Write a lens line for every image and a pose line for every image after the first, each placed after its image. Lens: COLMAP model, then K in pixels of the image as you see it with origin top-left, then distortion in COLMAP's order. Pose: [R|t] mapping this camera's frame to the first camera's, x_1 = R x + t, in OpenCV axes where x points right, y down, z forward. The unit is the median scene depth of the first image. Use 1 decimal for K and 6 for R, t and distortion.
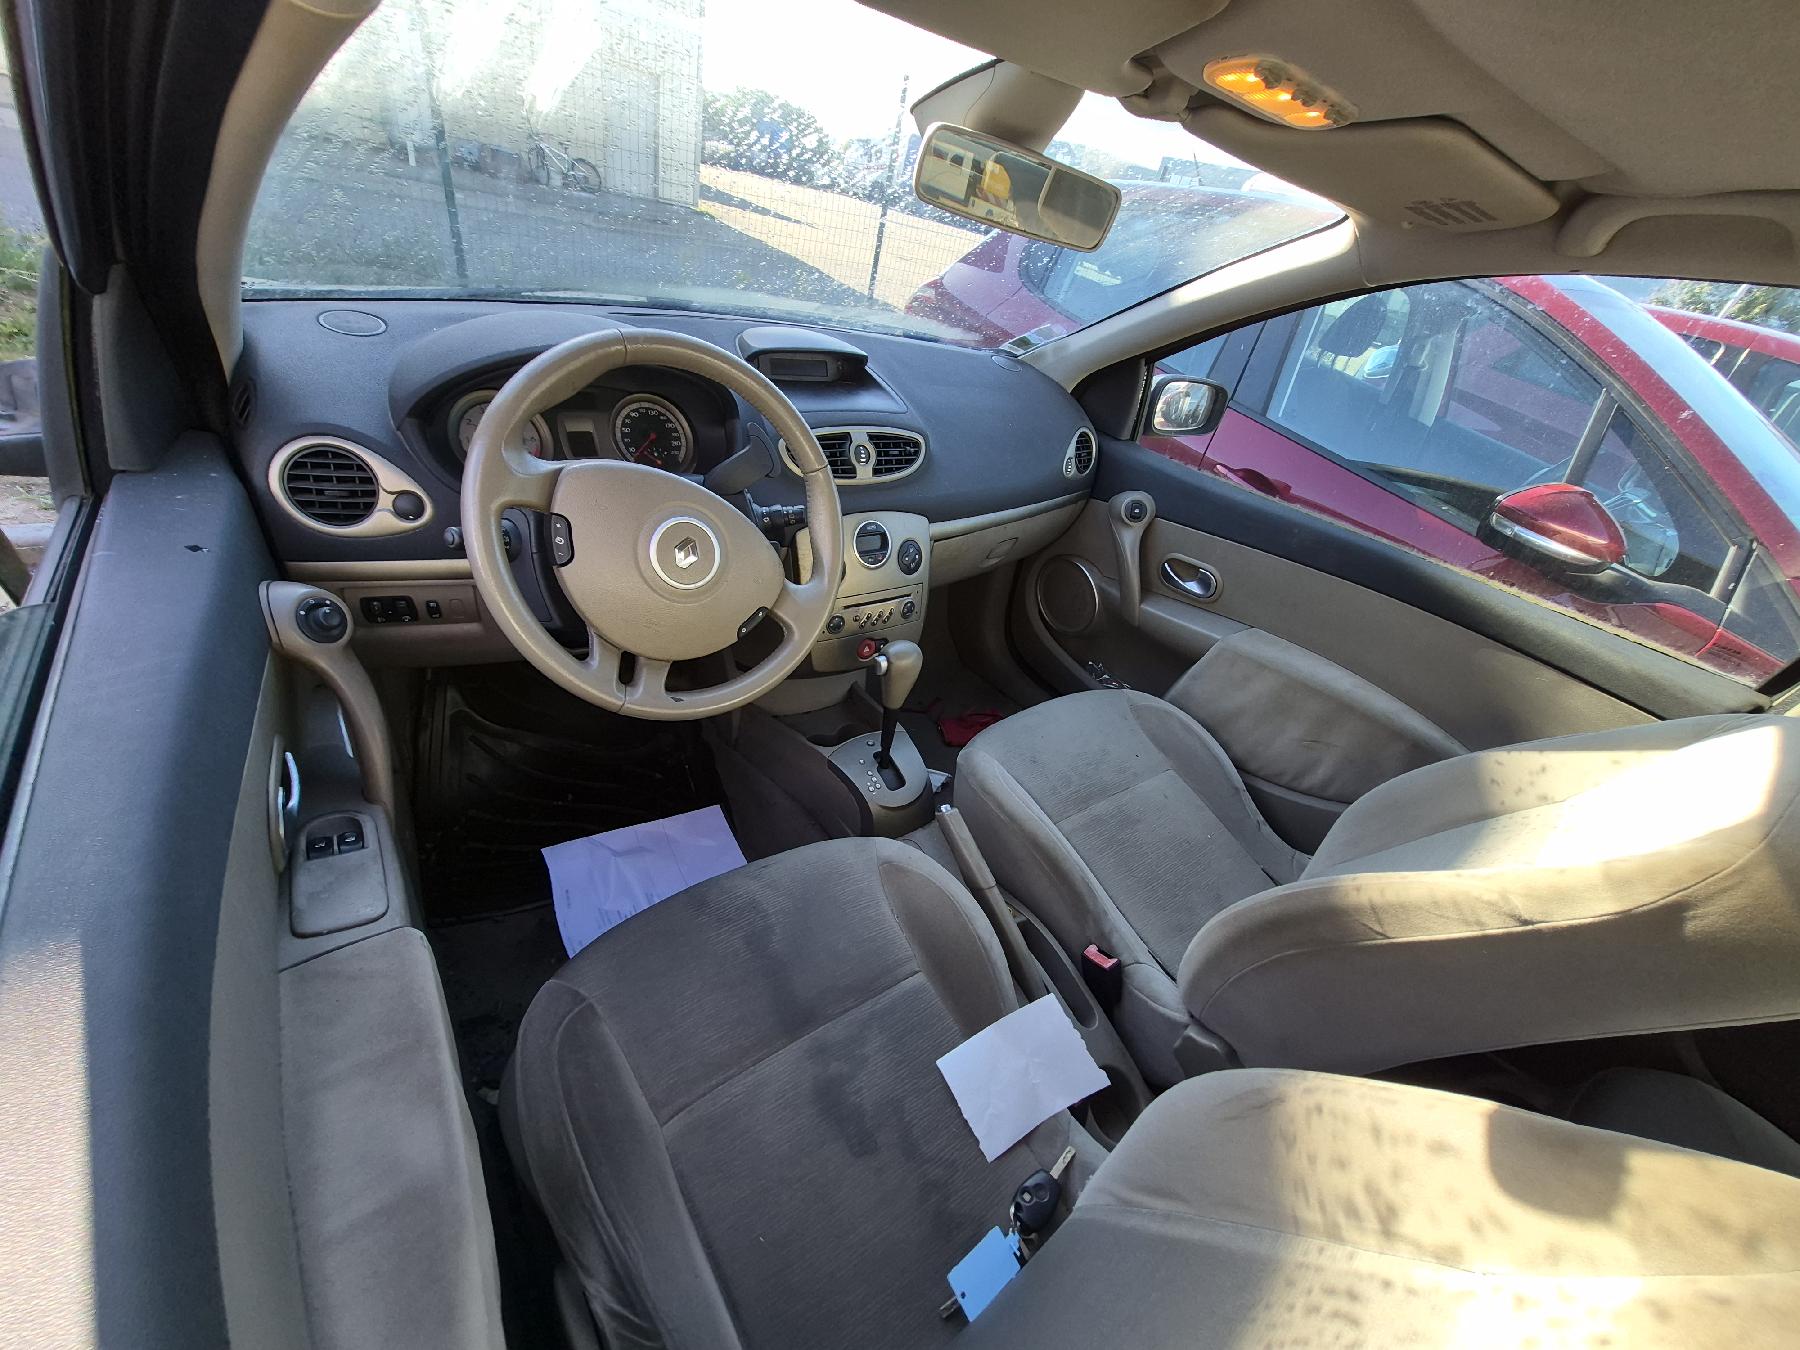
lens RADIAL K [[719.6, 0, 897.3], [0, 719.6, 679.0], [0, 0, 1]] dist [-0.000428, -0.000684]
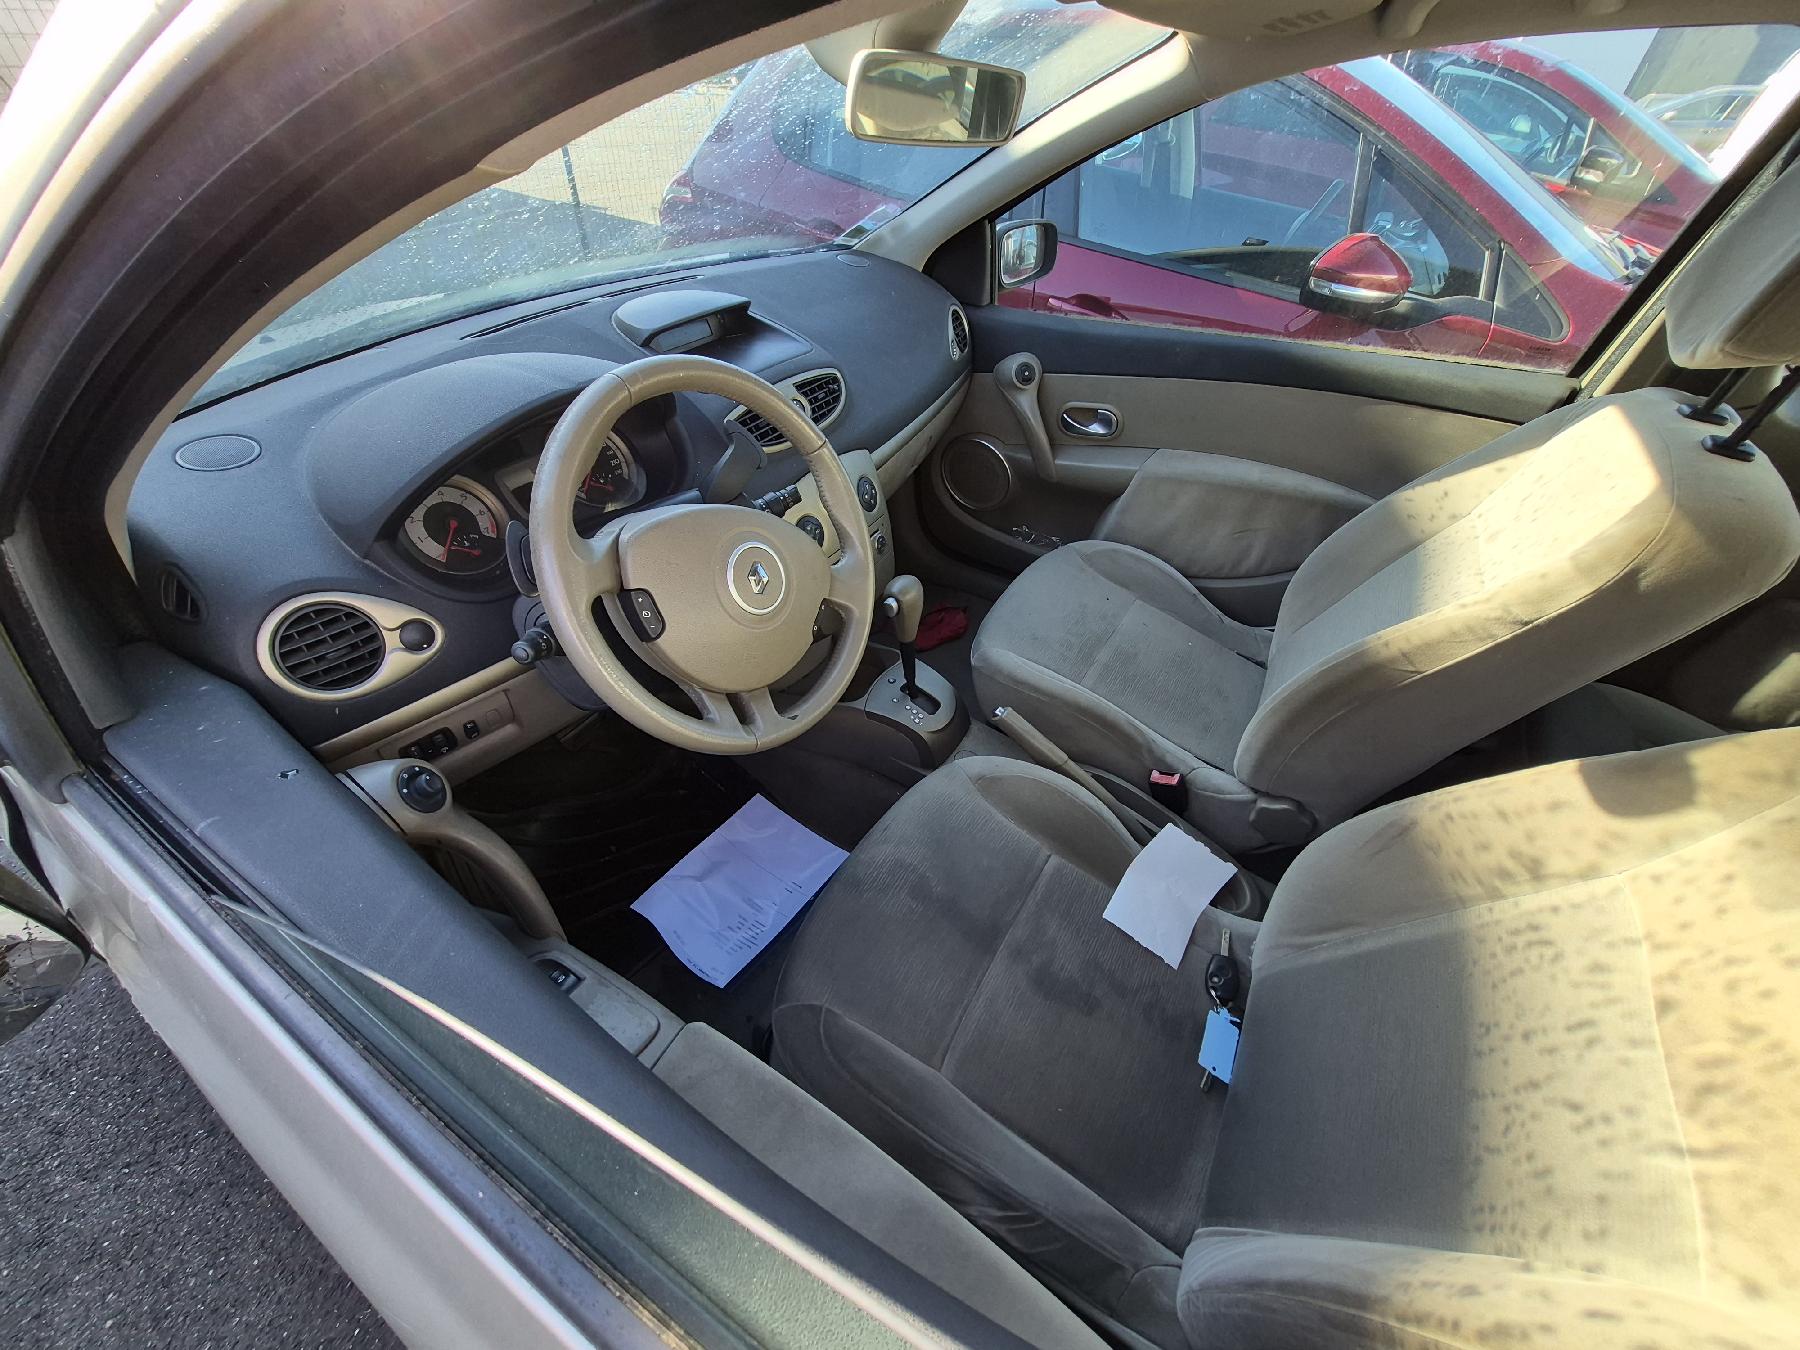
lens RADIAL K [[721.2, 0, 908.8], [0, 721.2, 680.7], [0, 0, 1]] dist [0.002054, -0.001878]
pose [[0.910091, -0.376679, 0.172765, -0.248266], [0.346155, 0.920192, 0.182819, -0.117028], [-0.227841, -0.106578, 0.967848, -0.006264]]
